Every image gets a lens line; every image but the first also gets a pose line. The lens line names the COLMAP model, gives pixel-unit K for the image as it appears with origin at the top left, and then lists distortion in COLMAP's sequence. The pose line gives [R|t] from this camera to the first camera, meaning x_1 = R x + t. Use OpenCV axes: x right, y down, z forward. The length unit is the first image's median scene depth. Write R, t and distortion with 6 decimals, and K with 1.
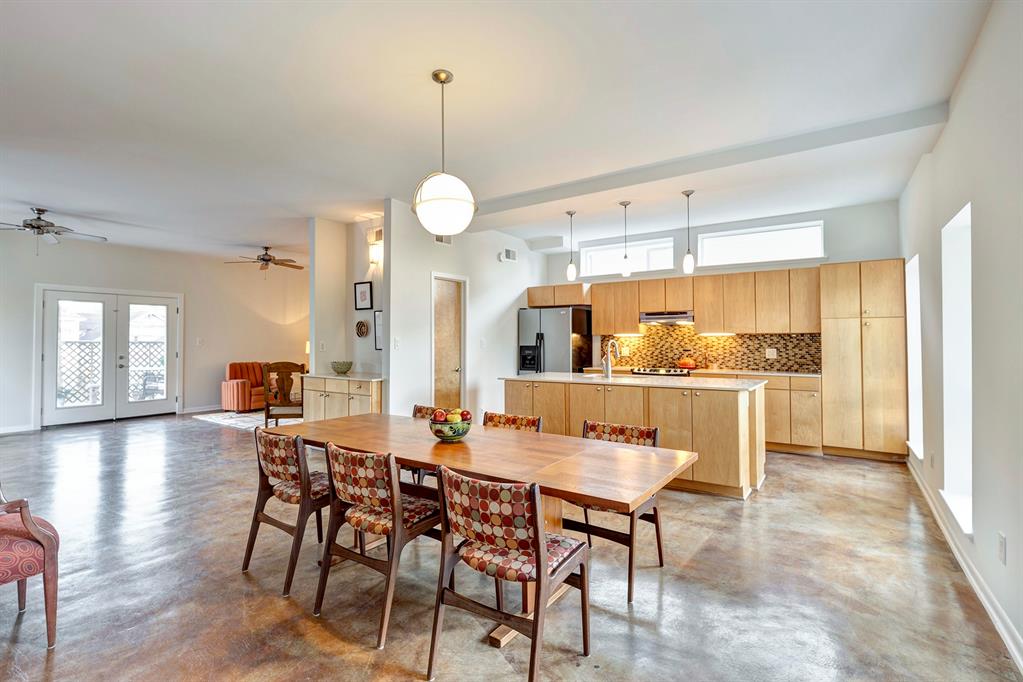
lens RADIAL K [[485.9, 0, 525.5], [0, 485.9, 330.6], [0, 0, 1]] dist [0.002530, -0.000018]
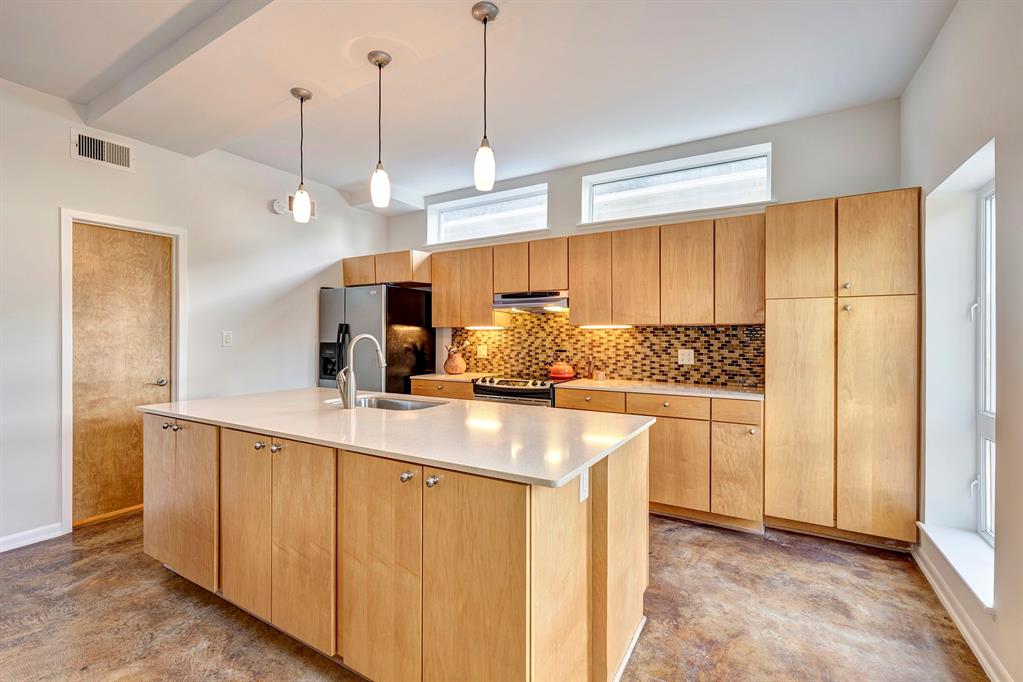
lens RADIAL K [[475.6, 0, 477.9], [0, 475.6, 338.7], [0, 0, 1]] dist [0.000251, 0.000306]
pose [[0.999965, 0.002912, 0.007836, 0.231040], [-0.003119, 0.999643, 0.026530, 0.007876], [-0.007756, -0.026553, 0.999617, 0.385992]]
